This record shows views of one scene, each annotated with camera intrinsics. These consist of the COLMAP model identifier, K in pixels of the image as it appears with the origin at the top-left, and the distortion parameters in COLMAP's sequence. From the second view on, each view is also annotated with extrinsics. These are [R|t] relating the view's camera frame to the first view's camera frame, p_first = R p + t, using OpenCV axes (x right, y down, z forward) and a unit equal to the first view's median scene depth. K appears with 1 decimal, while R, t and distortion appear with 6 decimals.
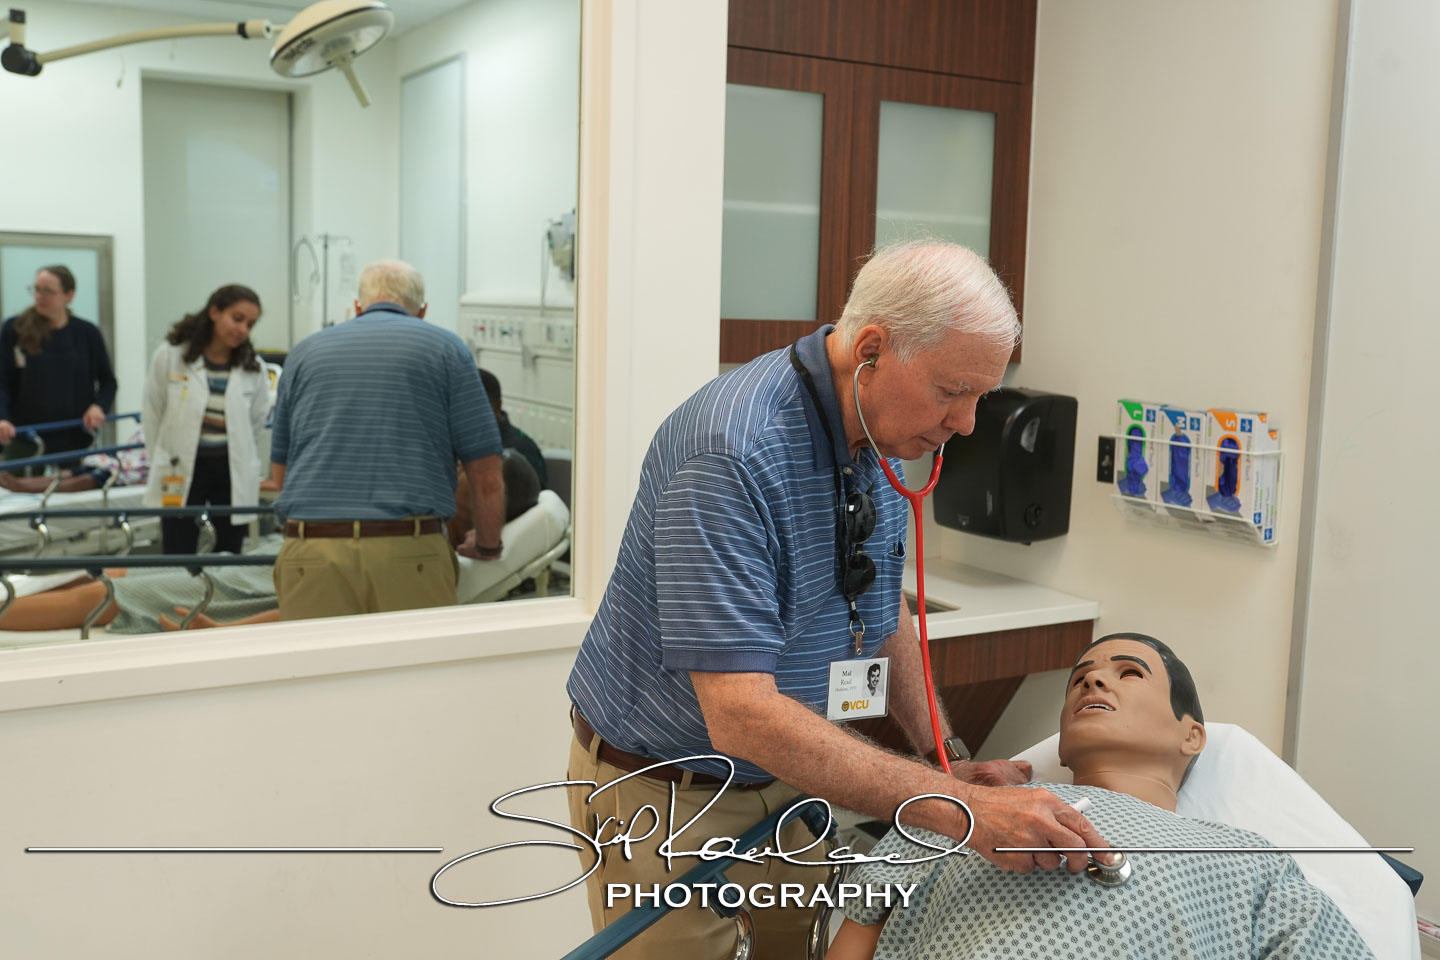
lens RADIAL K [[1414.3, 0, 717.3], [0, 1414.3, 461.6], [0, 0, 1]] dist [-0.037095, 0.018594]
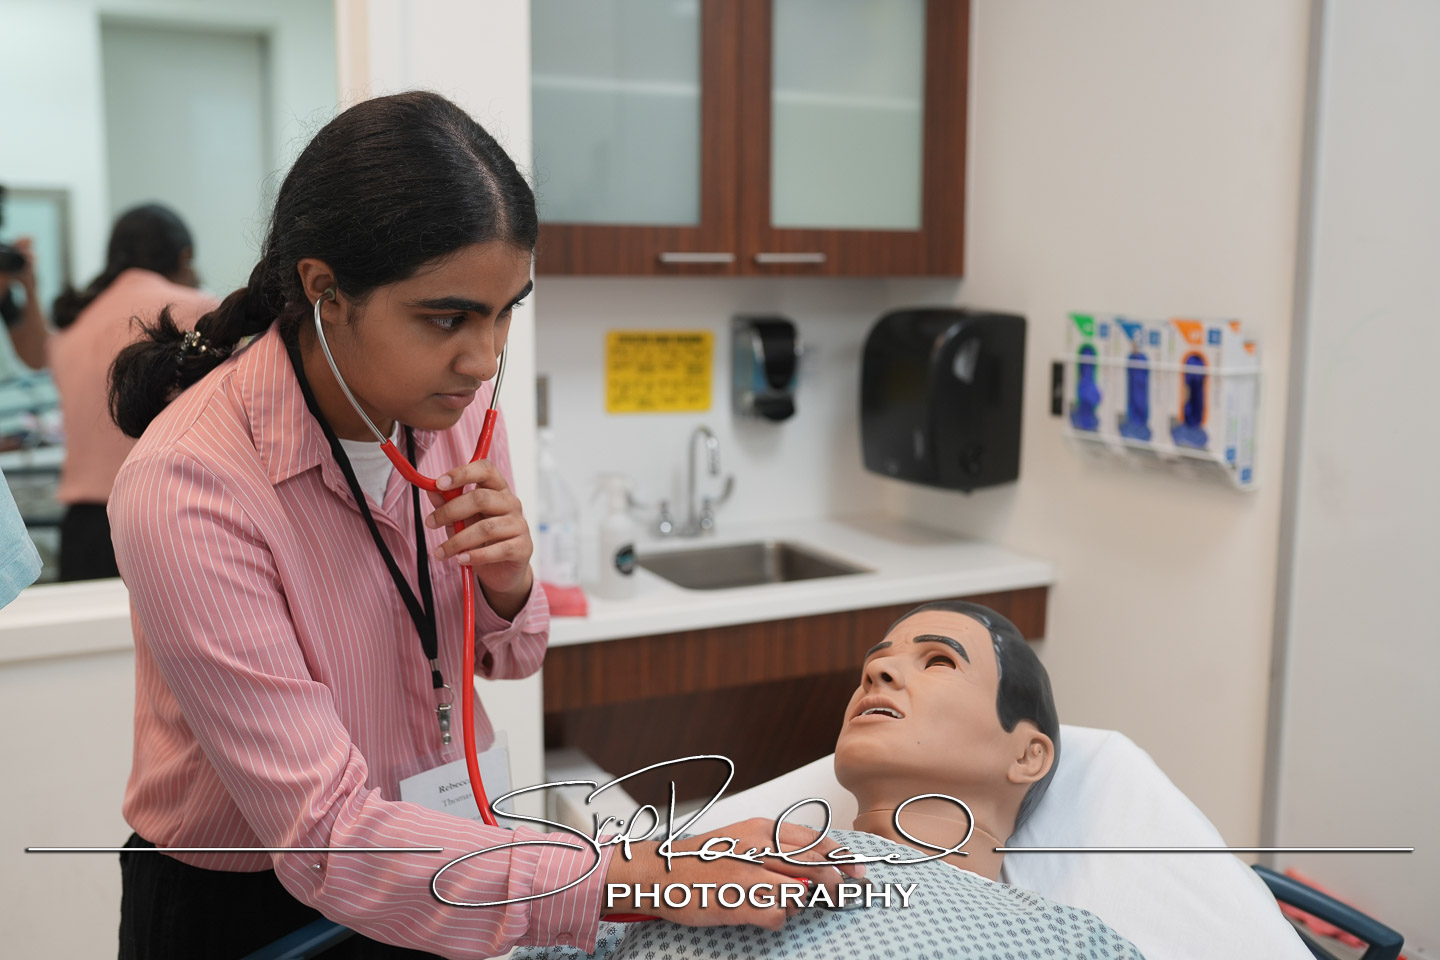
lens RADIAL K [[1414.3, 0, 717.3], [0, 1414.3, 461.6], [0, 0, 1]] dist [-0.037095, 0.018594]
pose [[0.998523, -0.010515, -0.053312, 0.134474], [0.011698, 0.999691, 0.021931, 0.022705], [0.053064, -0.022522, 0.998337, 0.190484]]
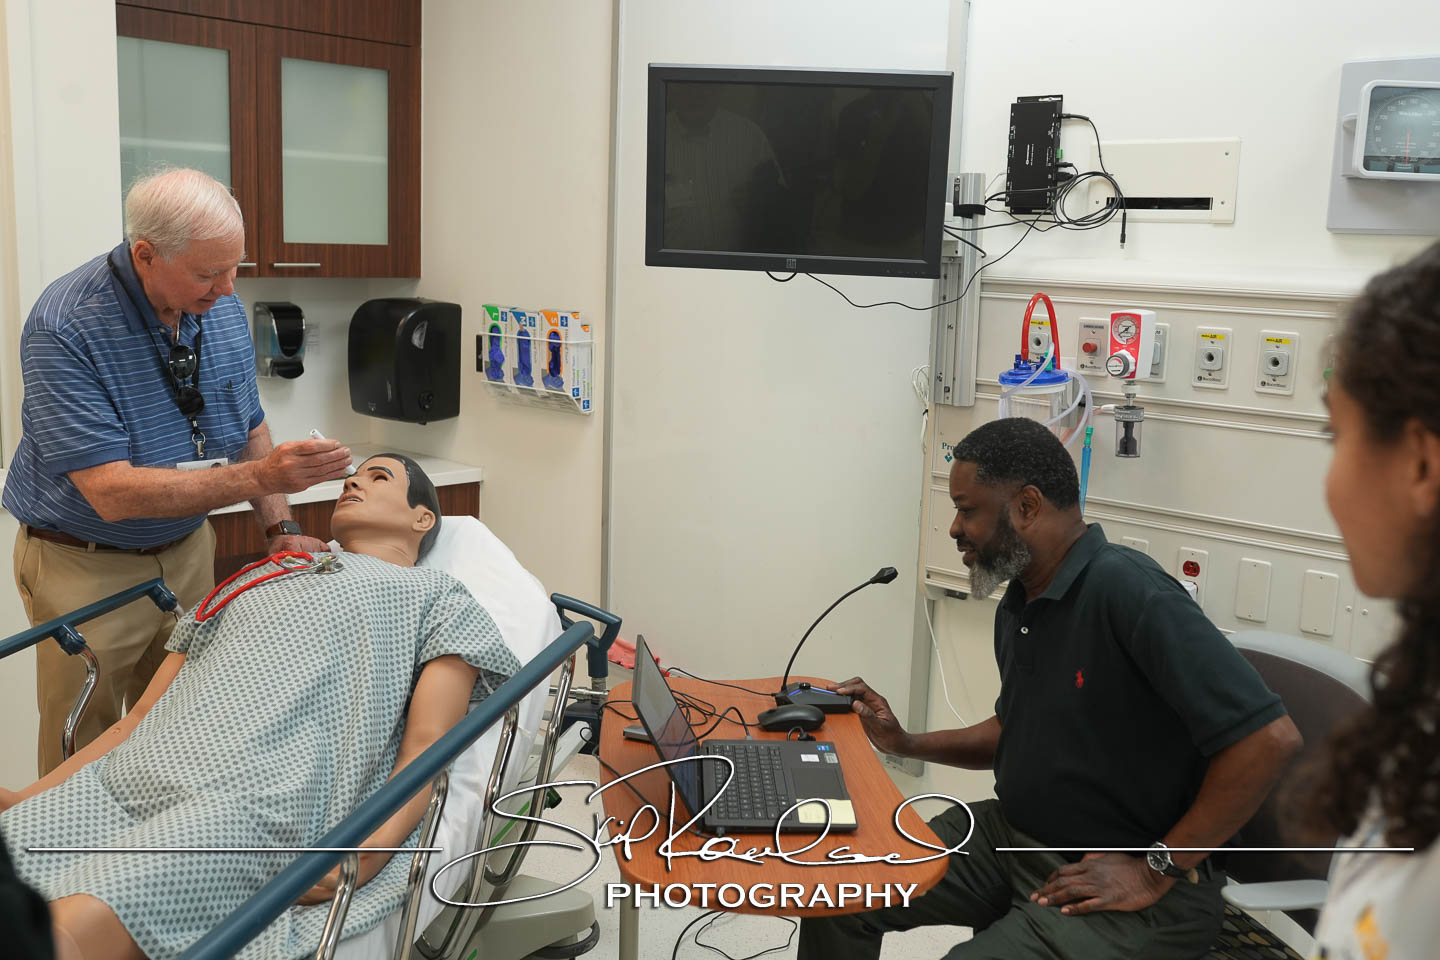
lens RADIAL K [[1414.3, 0, 717.3], [0, 1414.3, 461.6], [0, 0, 1]] dist [-0.037095, 0.018594]
pose [[0.957392, -0.037127, 0.286394, 0.126472], [0.024166, 0.998523, 0.048658, 0.042613], [-0.287778, -0.039664, 0.956876, -0.292902]]
